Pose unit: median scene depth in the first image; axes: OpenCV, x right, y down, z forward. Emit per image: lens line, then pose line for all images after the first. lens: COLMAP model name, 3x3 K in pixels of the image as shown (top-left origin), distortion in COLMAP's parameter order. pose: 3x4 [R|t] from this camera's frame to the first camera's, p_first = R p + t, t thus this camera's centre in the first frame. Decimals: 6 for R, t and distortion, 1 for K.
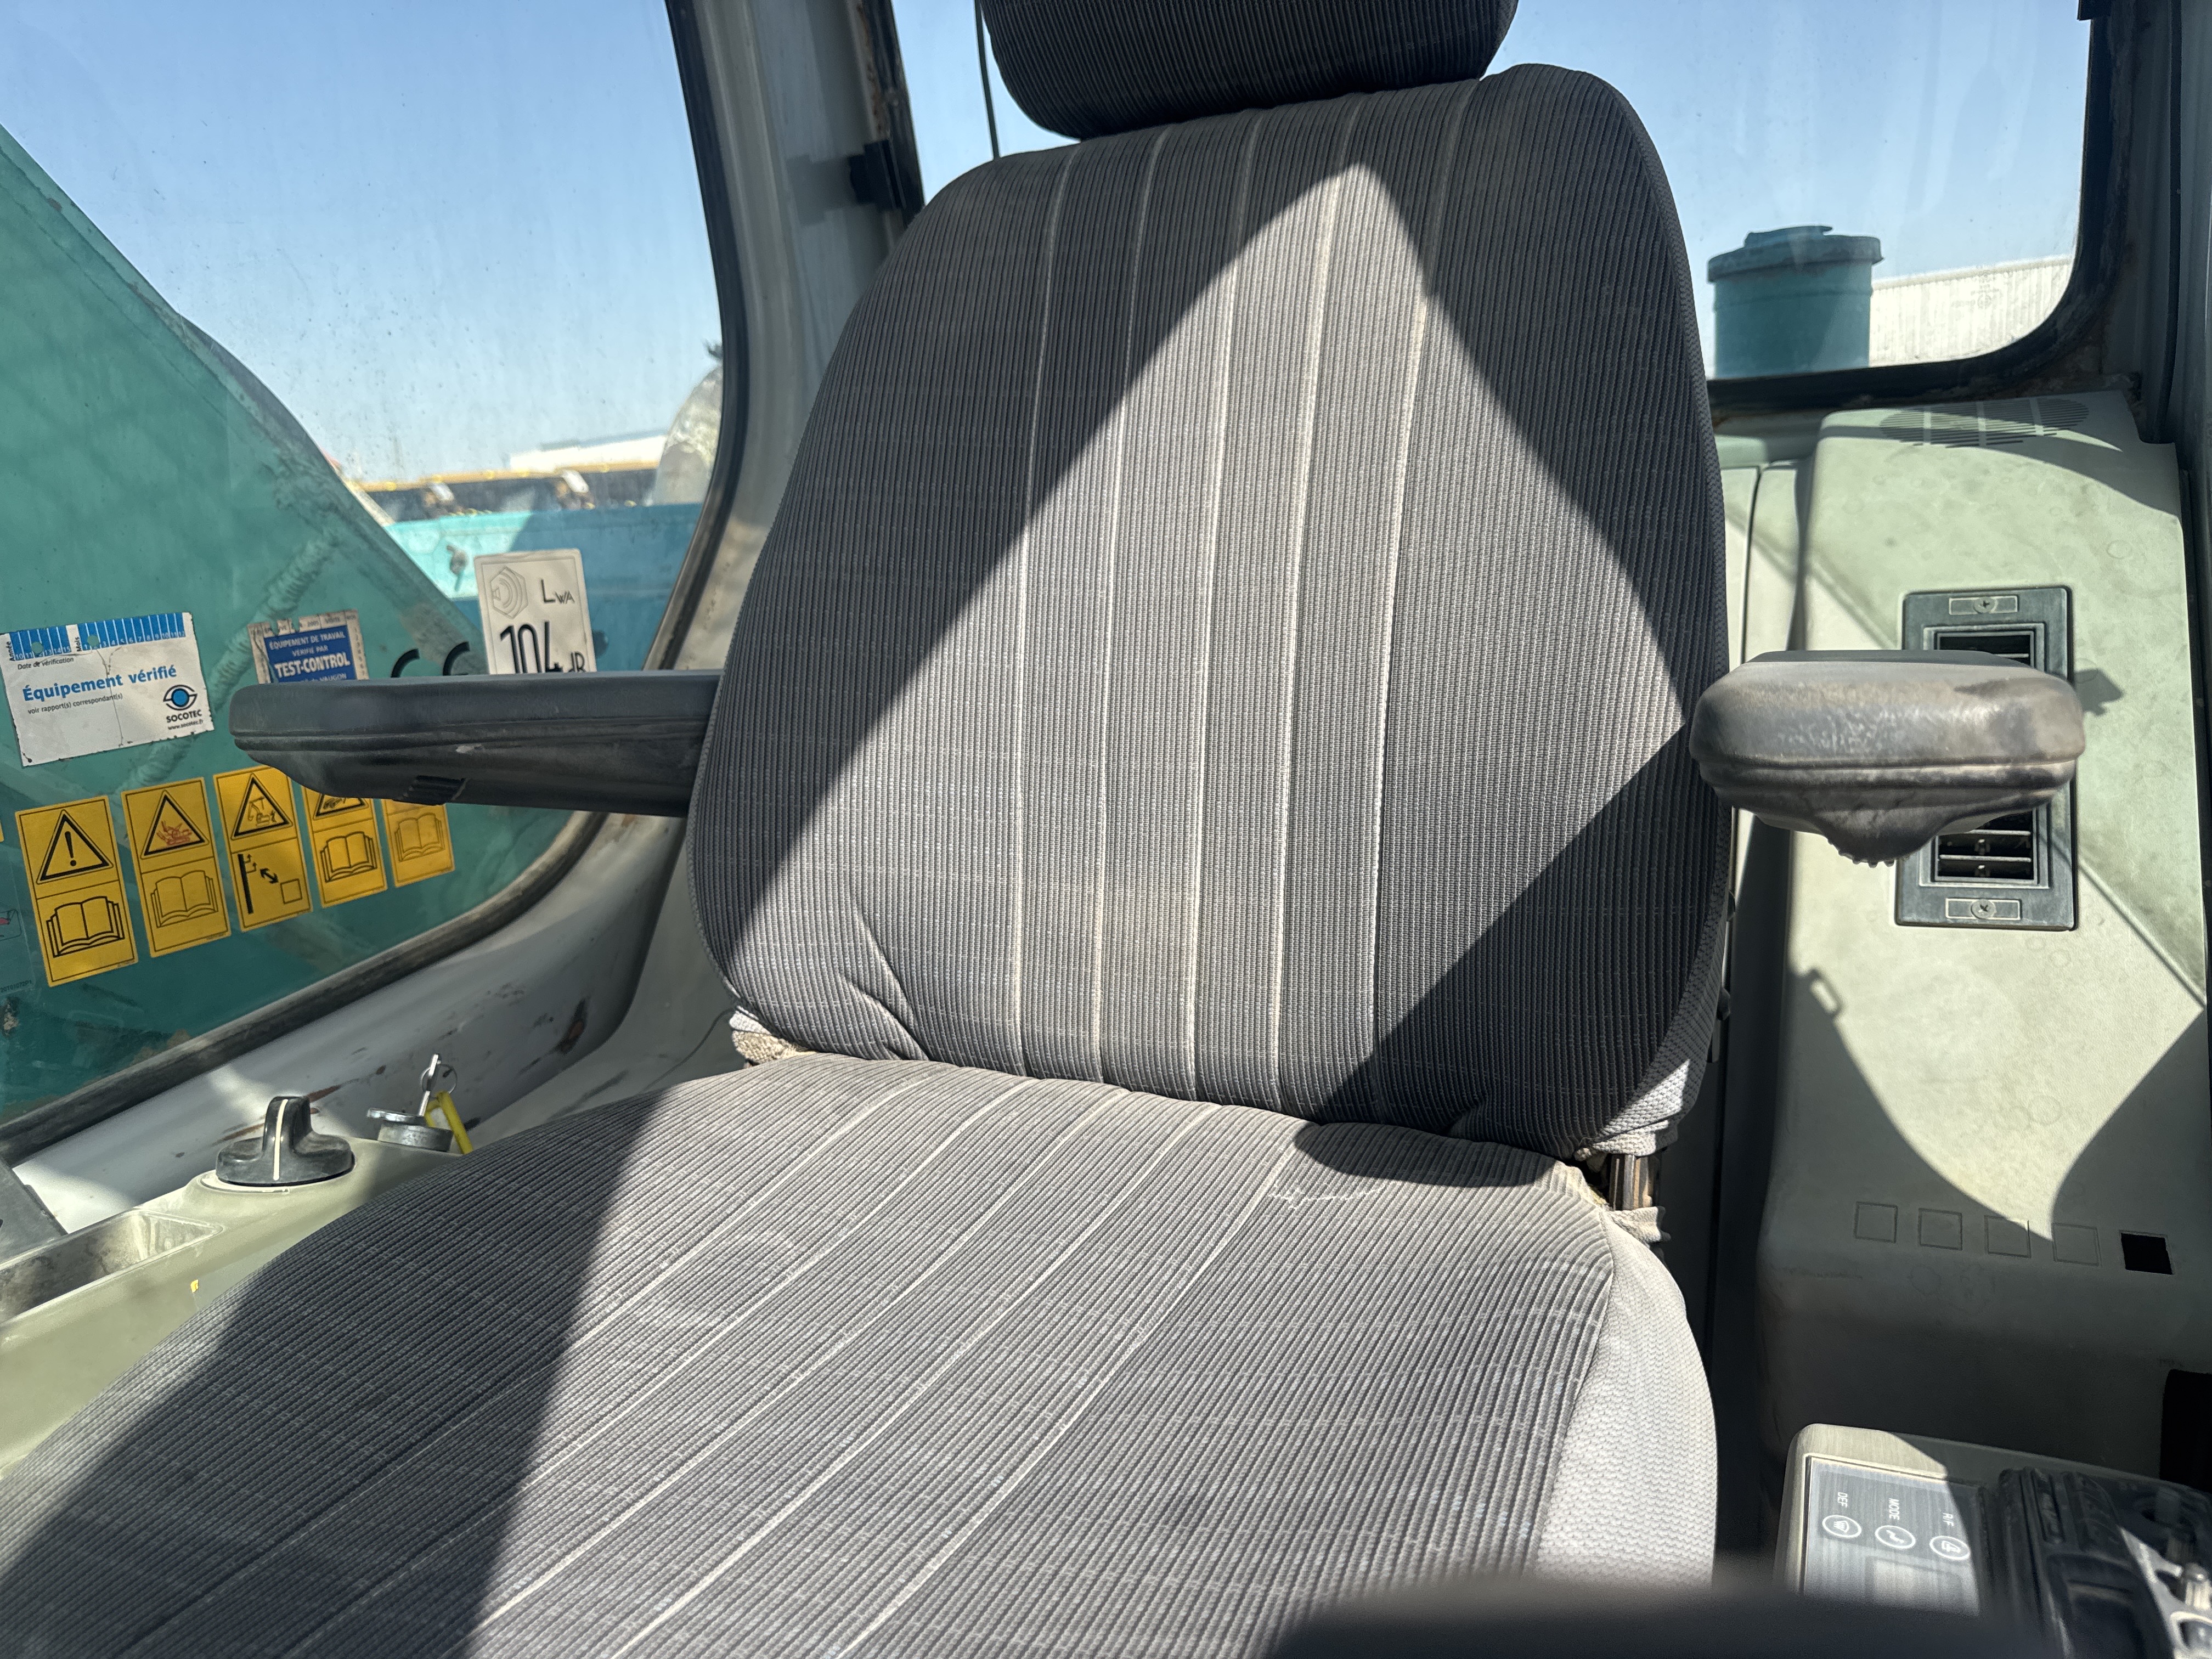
lens RADIAL K [[1656.8, 0, 1106.0], [0, 1656.8, 829.5], [0, 0, 1]] dist [0.103693, -0.131378]
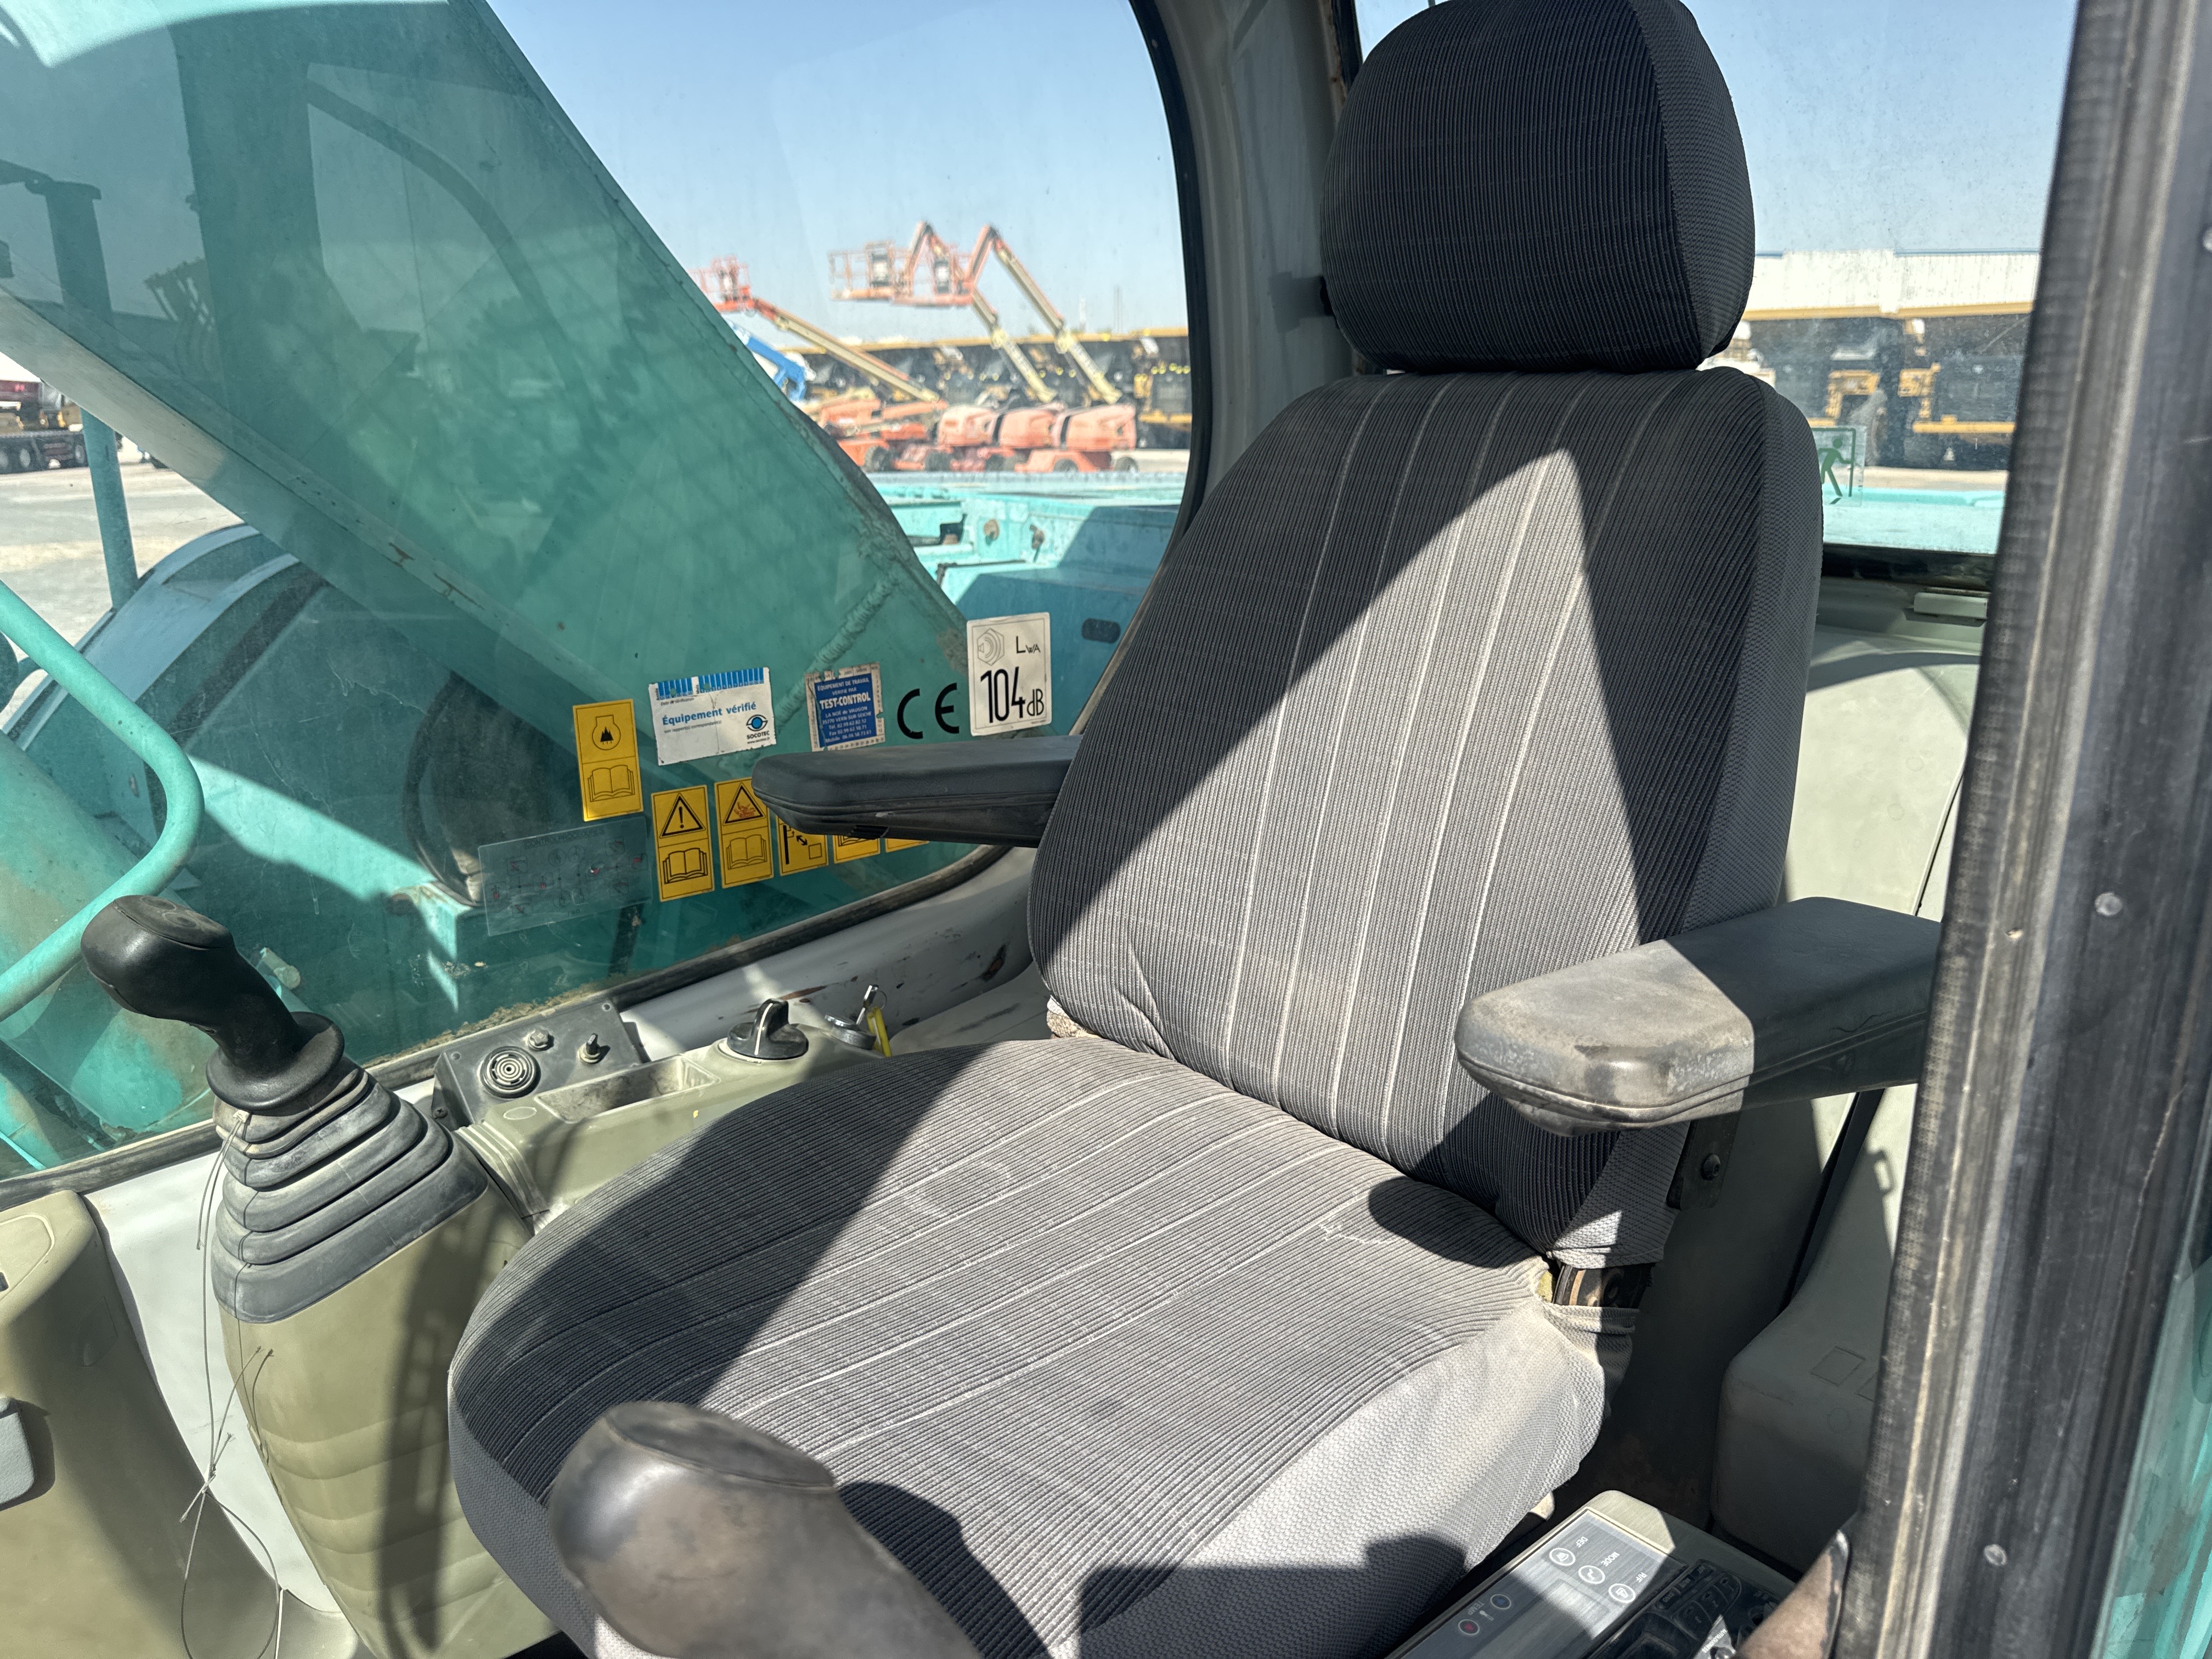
lens RADIAL K [[1730.1, 0, 1106.0], [0, 1730.1, 829.5], [0, 0, 1]] dist [0.273057, -0.480575]
pose [[0.910764, 0.162174, -0.379747, 0.371484], [-0.125060, 0.984789, 0.120627, -0.223315], [0.393534, -0.062371, 0.917192, -0.347047]]
